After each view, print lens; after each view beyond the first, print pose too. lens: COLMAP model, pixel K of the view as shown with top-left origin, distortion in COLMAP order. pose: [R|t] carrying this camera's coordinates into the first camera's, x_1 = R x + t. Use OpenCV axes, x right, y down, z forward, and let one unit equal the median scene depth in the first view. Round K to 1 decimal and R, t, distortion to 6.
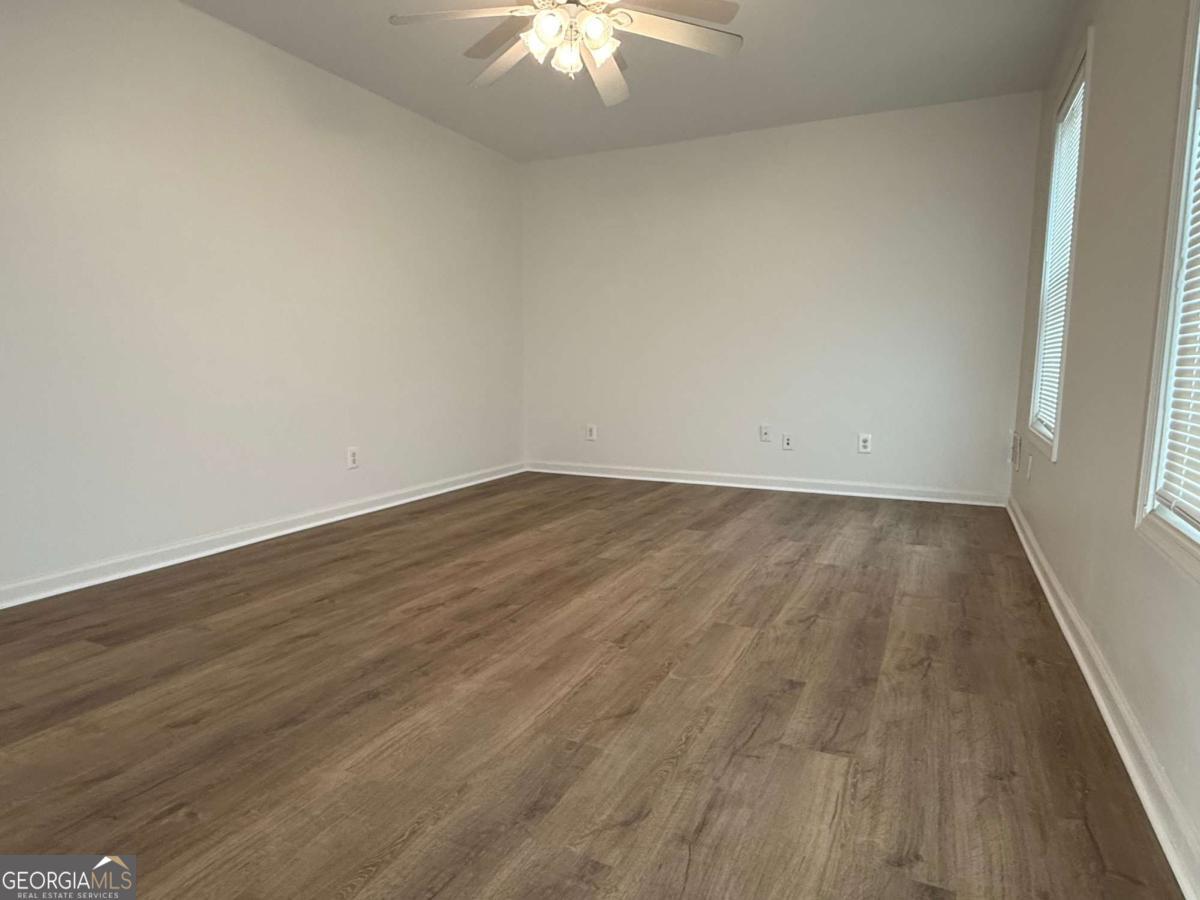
lens RADIAL K [[700.0, 0, 598.2], [0, 700.0, 450.5], [0, 0, 1]] dist [0.005483, -0.000418]
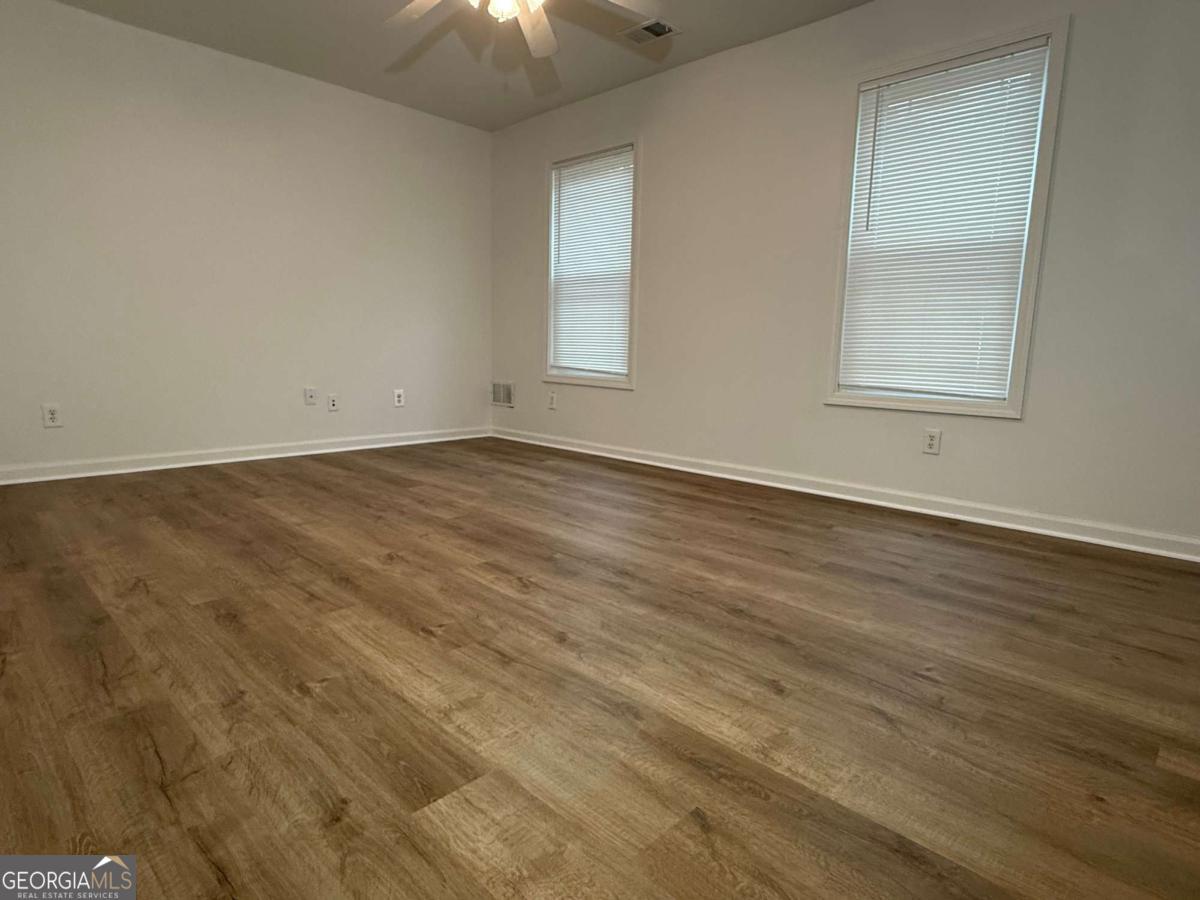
lens RADIAL K [[671.2, 0, 601.0], [0, 671.2, 453.7], [0, 0, 1]] dist [-0.000902, 0.000843]
pose [[0.319252, -0.143325, 0.936769, -1.033744], [0.098373, 0.988169, 0.117664, -0.031842], [-0.942550, 0.054588, 0.329575, 0.643910]]
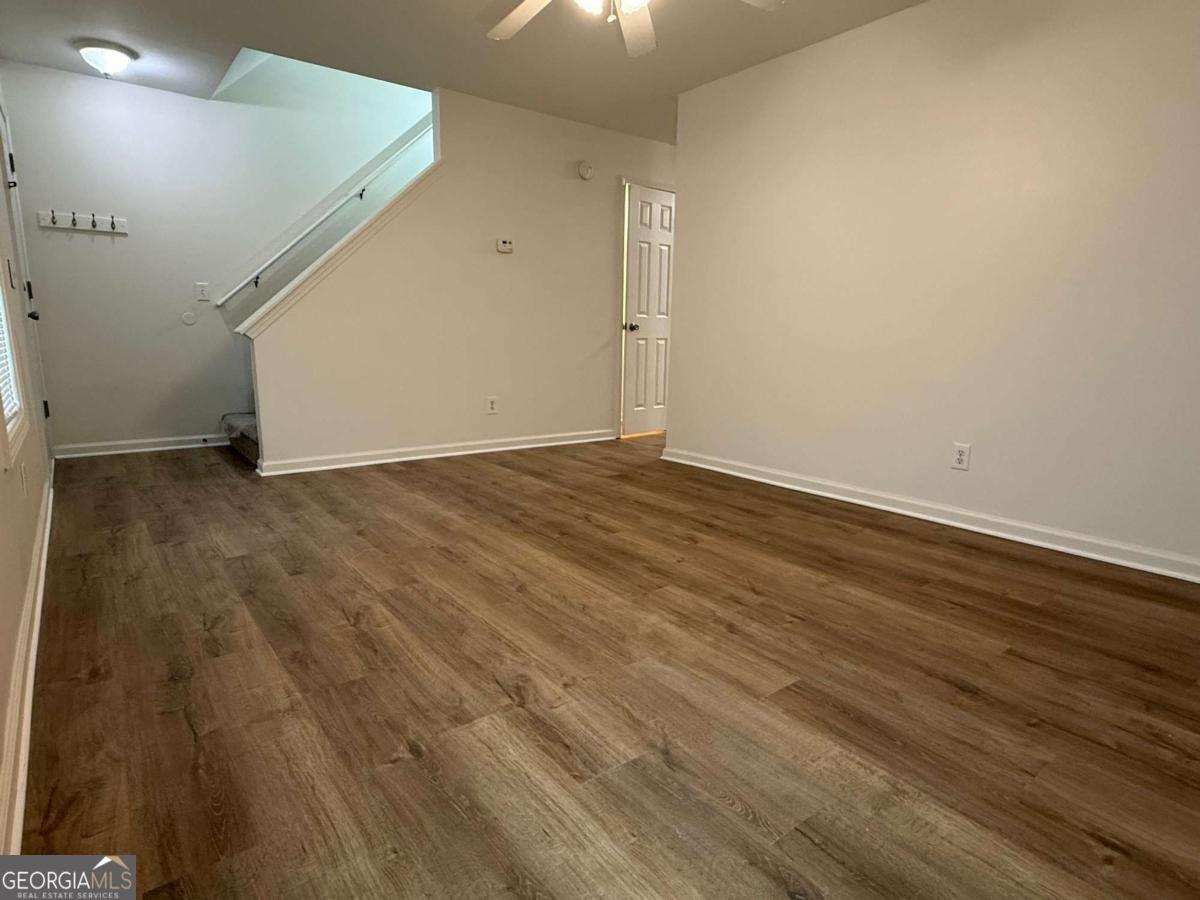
lens RADIAL K [[671.2, 0, 601.0], [0, 671.2, 453.7], [0, 0, 1]] dist [-0.000902, 0.000843]
pose [[-0.444039, 0.156114, -0.882302, 0.888492], [-0.128744, 0.963370, 0.235252, -0.207140], [0.886710, 0.218052, -0.407675, 1.583997]]
